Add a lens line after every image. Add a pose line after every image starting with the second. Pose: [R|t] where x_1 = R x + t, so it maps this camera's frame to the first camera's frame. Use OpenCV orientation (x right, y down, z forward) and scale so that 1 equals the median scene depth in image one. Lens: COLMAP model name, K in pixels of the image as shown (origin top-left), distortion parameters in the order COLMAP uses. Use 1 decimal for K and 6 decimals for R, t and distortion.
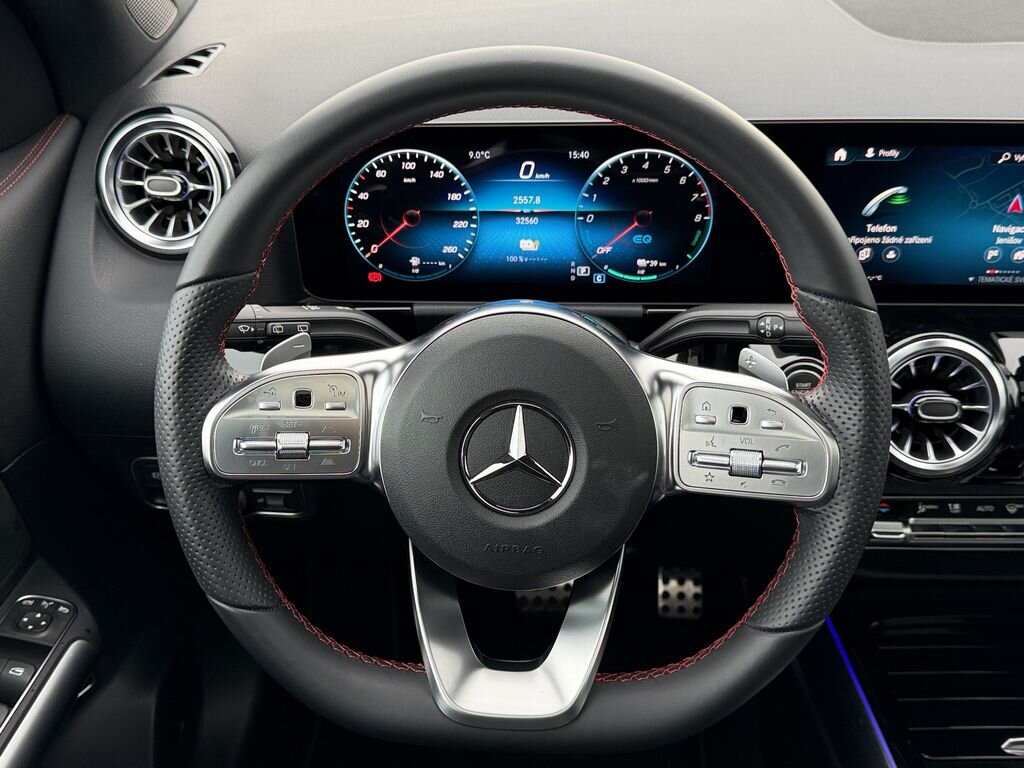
lens RADIAL K [[1073.5, 0, 512.0], [0, 1073.5, 384.0], [0, 0, 1]] dist [0.193277, -0.480155]
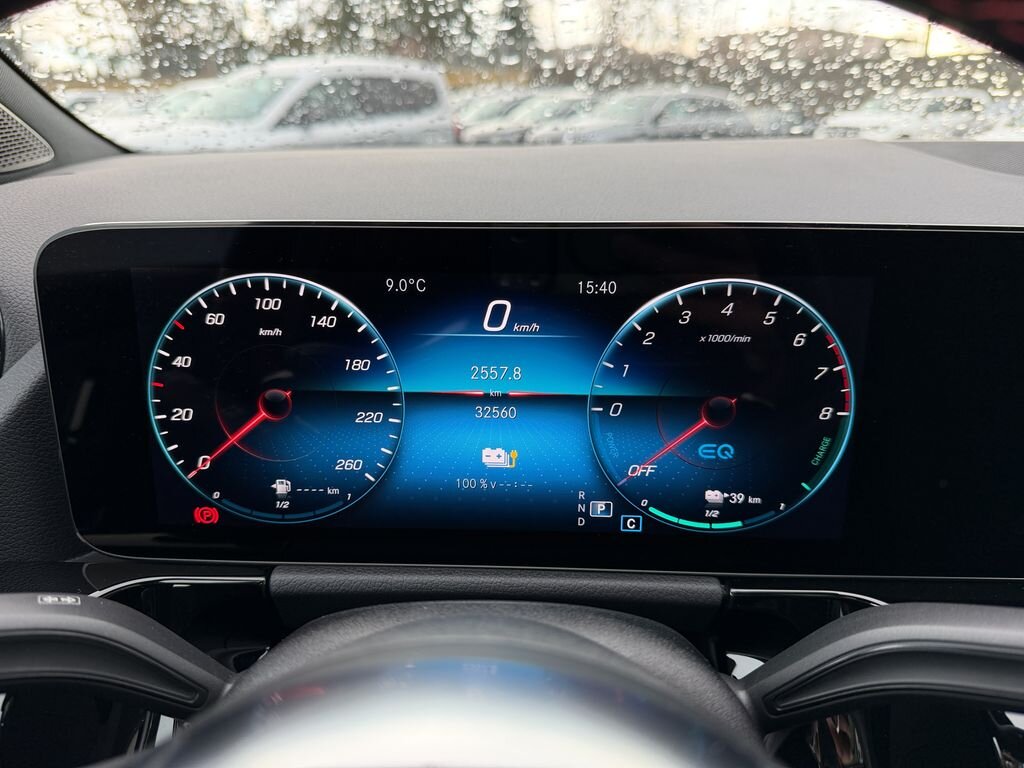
lens RADIAL K [[740.7, 0, 512.0], [0, 740.7, 384.0], [0, 0, 1]] dist [0.072074, -0.003262]
pose [[0.999474, 0.018000, 0.026959, 0.011968], [-0.011440, 0.974011, -0.226212, -0.084025], [-0.030330, 0.225785, 0.973705, 0.651111]]
